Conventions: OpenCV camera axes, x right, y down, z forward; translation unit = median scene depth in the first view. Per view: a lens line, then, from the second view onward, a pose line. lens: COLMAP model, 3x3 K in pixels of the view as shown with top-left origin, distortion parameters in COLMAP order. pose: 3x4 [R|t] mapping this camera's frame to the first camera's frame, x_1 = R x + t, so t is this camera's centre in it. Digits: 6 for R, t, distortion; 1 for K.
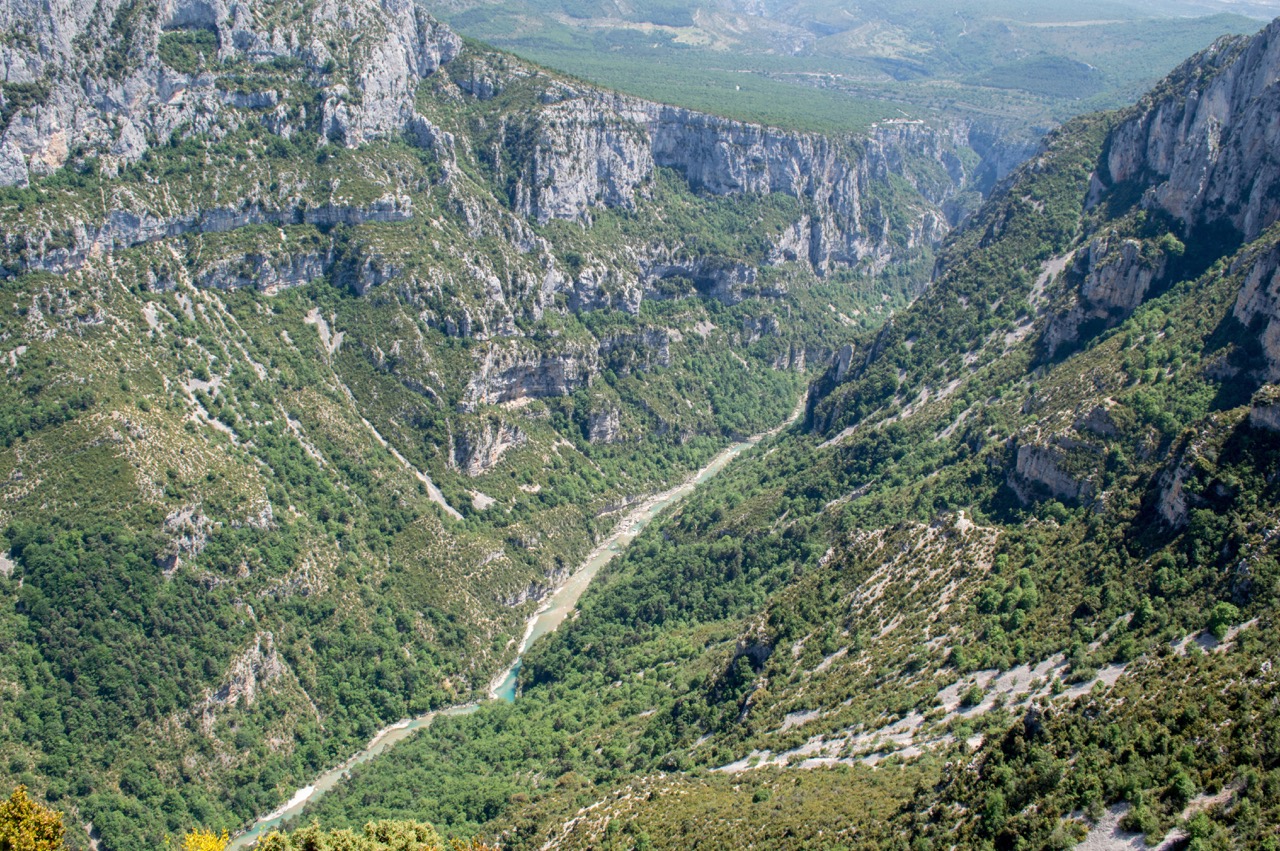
lens RADIAL K [[1126.3, 0, 638.4], [0, 1126.3, 419.7], [0, 0, 1]] dist [-0.075864, 0.002815]
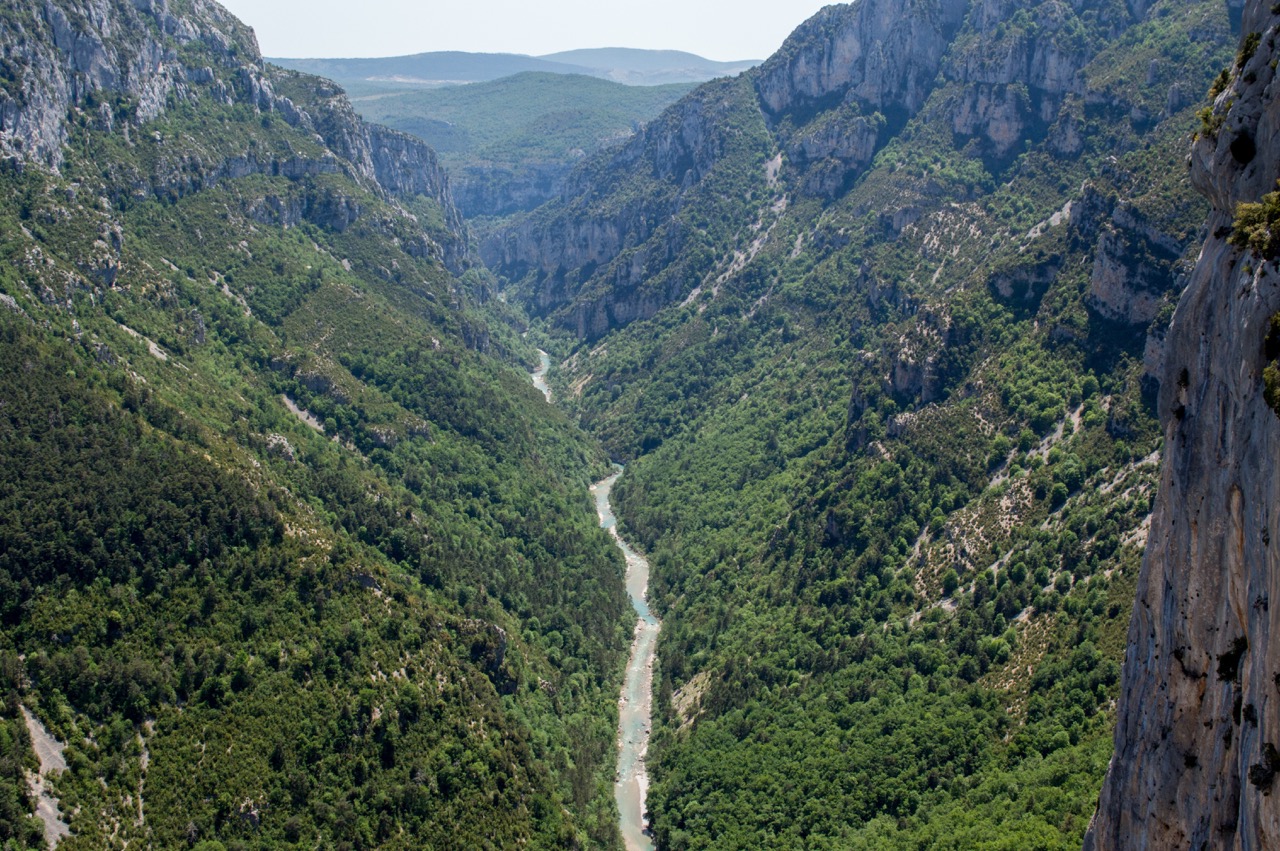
lens RADIAL K [[1576.3, 0, 639.6], [0, 1576.3, 428.7], [0, 0, 1]] dist [-0.043755, 0.000000]
pose [[0.766434, -0.166562, 0.620352, -1.068196], [0.277067, 0.957053, -0.085347, 0.311771], [-0.579494, 0.237292, 0.779666, -0.395719]]
